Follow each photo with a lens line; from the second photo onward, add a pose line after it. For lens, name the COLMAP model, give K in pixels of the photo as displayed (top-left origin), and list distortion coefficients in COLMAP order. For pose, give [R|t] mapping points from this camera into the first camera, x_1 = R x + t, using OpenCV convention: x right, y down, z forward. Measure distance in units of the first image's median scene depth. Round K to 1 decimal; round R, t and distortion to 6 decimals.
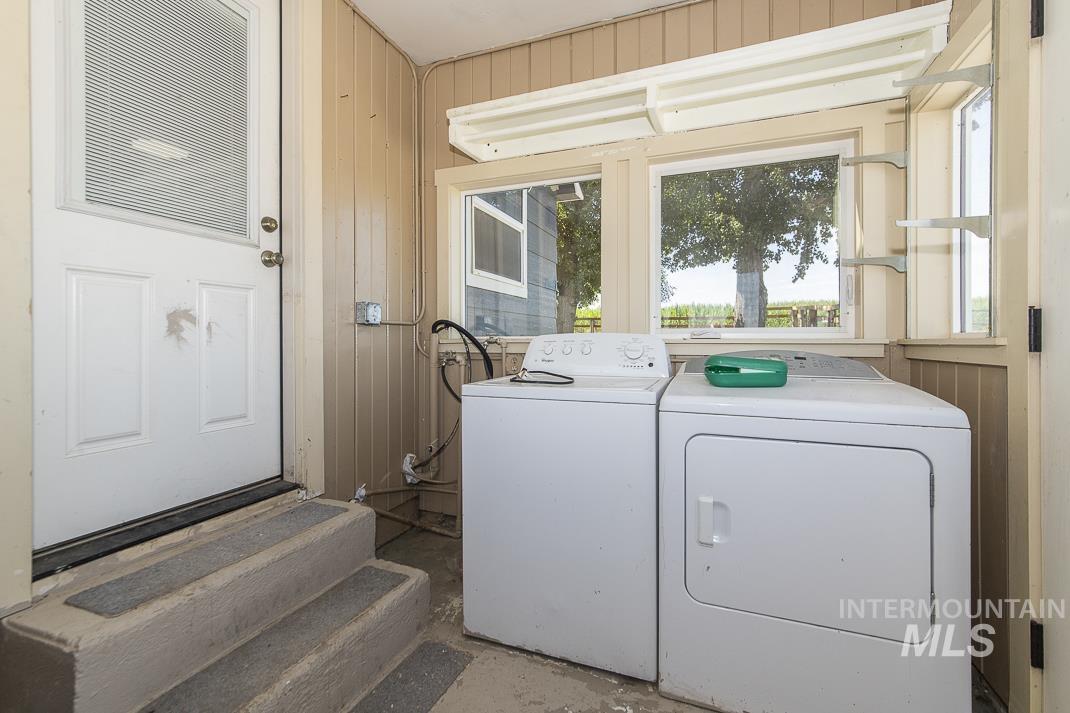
lens RADIAL K [[460.8, 0, 534.2], [0, 460.8, 338.9], [0, 0, 1]] dist [-0.000412, -0.000056]
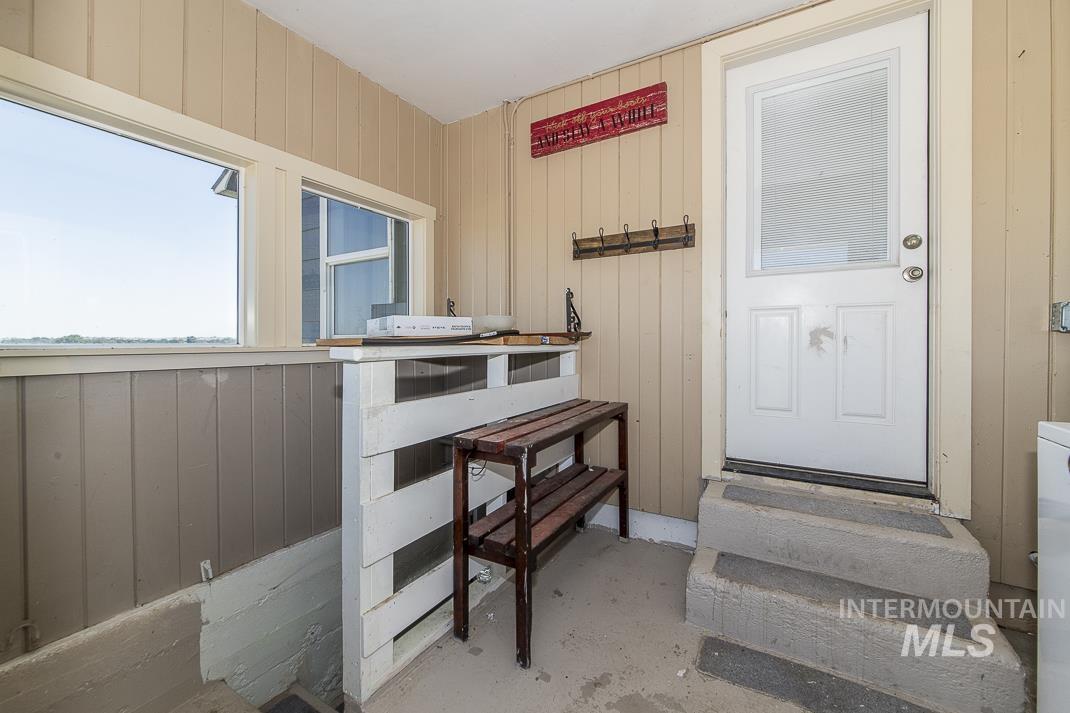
lens RADIAL K [[426.6, 0, 540.8], [0, 426.6, 344.4], [0, 0, 1]] dist [-0.002162, 0.000110]
pose [[-0.146208, 0.006971, -0.989229, 0.594499], [0.004021, 0.999971, 0.006453, -0.024936], [0.989246, -0.003034, -0.146231, 0.338583]]
